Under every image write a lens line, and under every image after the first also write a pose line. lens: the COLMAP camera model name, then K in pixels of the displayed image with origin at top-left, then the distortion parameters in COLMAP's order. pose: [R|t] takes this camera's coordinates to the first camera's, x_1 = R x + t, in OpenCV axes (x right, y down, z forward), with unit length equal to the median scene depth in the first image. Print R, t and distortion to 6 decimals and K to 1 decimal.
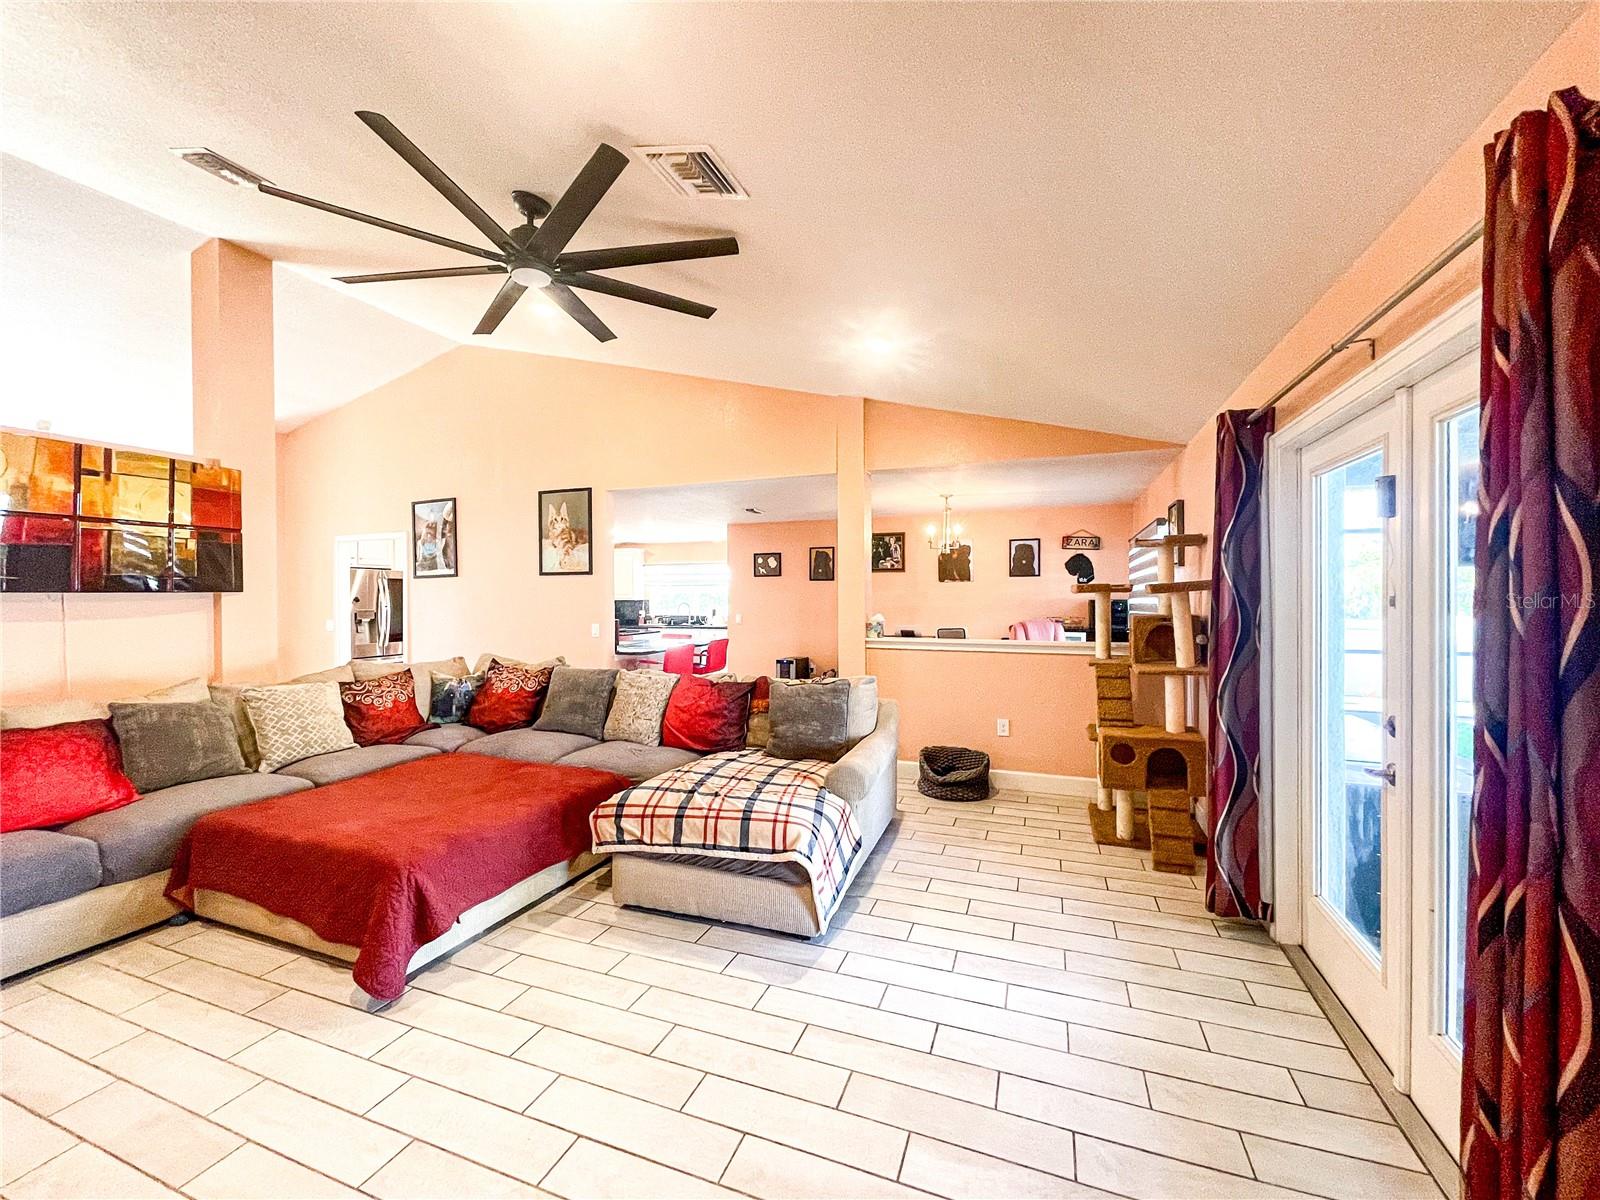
lens RADIAL K [[707.2, 0, 739.8], [0, 707.2, 602.5], [0, 0, 1]] dist [-0.000103, -0.000076]
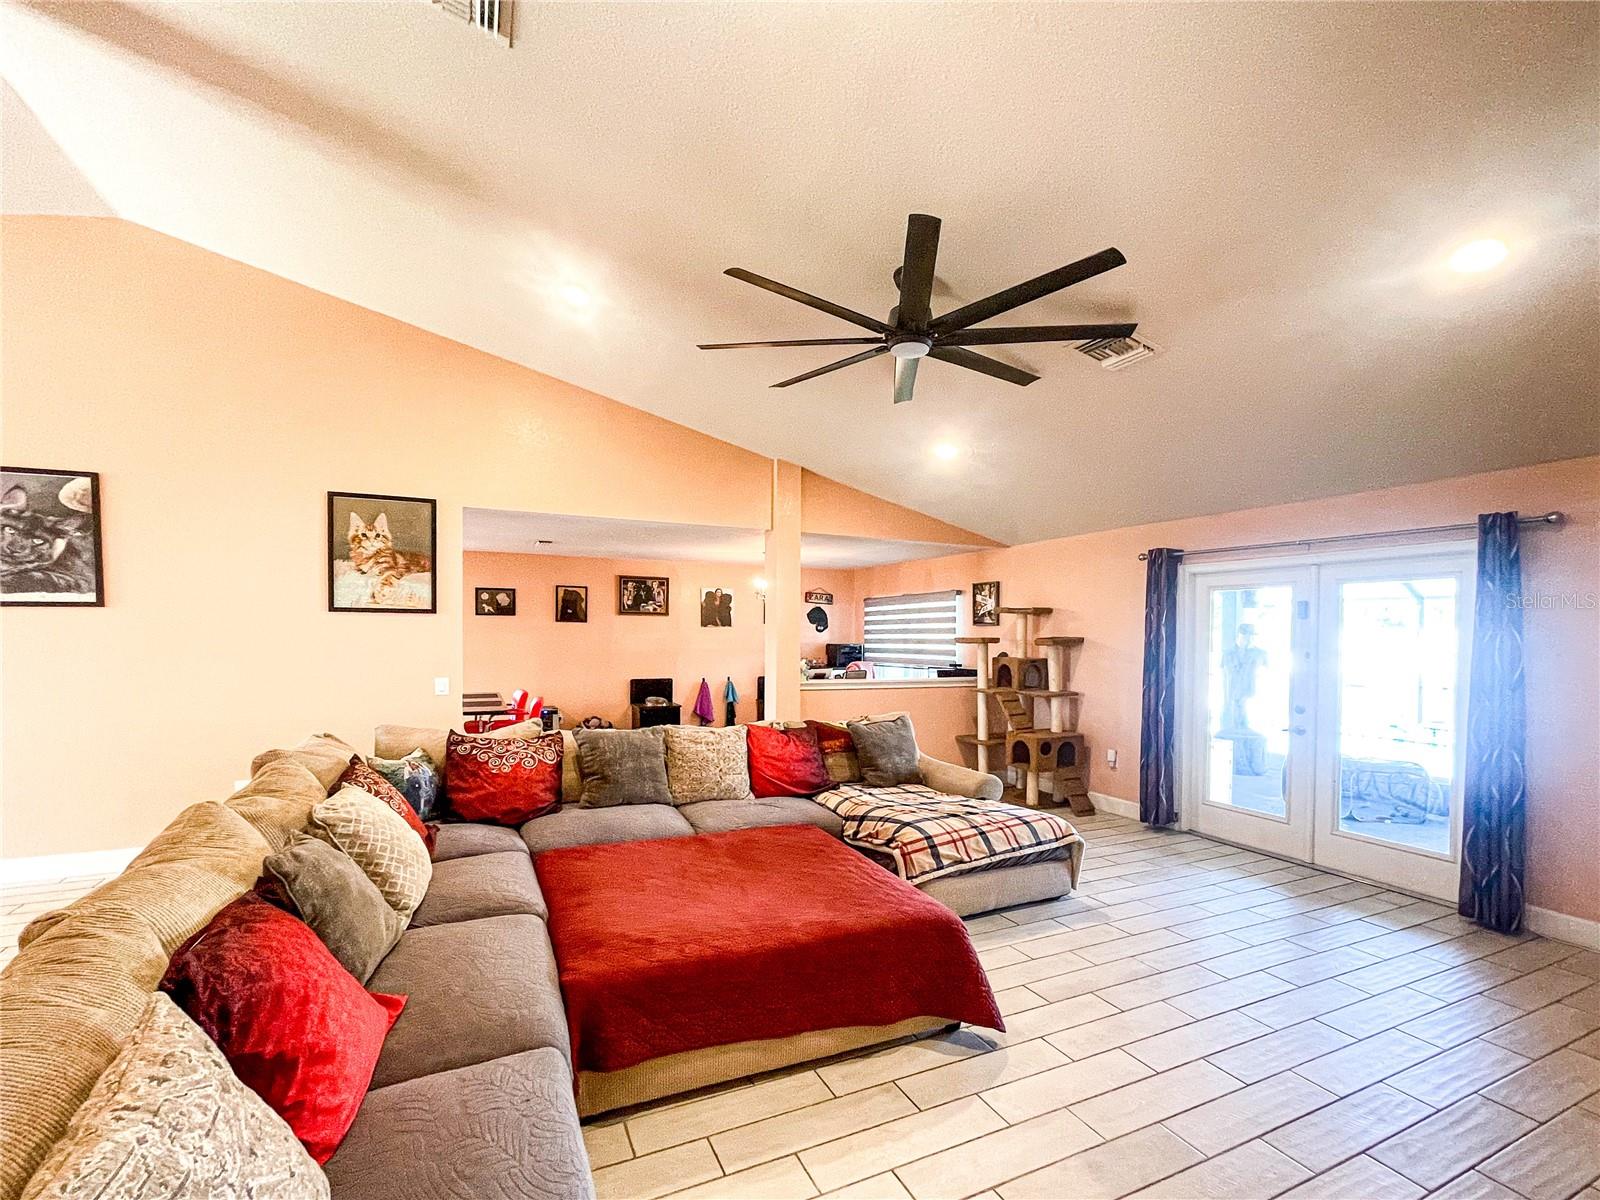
lens RADIAL K [[643.3, 0, 958.8], [0, 643.3, 654.8], [0, 0, 1]] dist [-0.000669, -0.000116]
pose [[0.667174, -0.009658, 0.744839, -0.604855], [-0.004514, 0.999845, 0.017007, -0.015596], [-0.744888, -0.014709, 0.667027, 0.190208]]
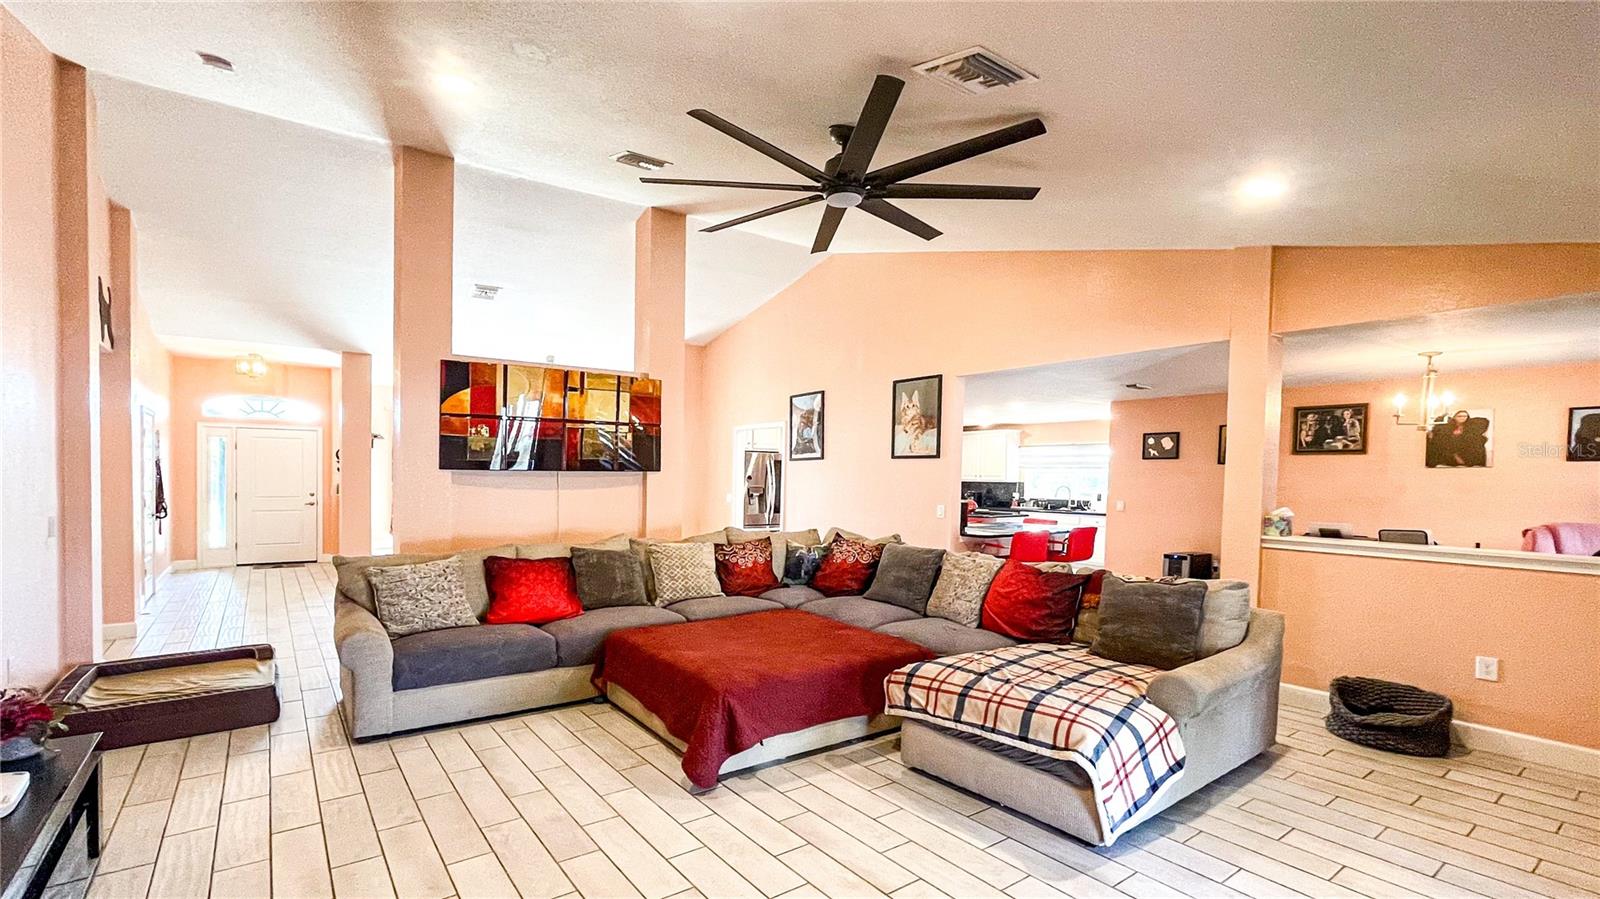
lens RADIAL K [[670.6, 0, 729.3], [0, 670.6, 496.9], [0, 0, 1]] dist [0.000637, -0.000409]
pose [[0.849946, 0.033329, -0.525814, 0.085408], [-0.021514, 0.999360, 0.028570, -0.006624], [0.526430, -0.012971, 0.850120, -0.011544]]
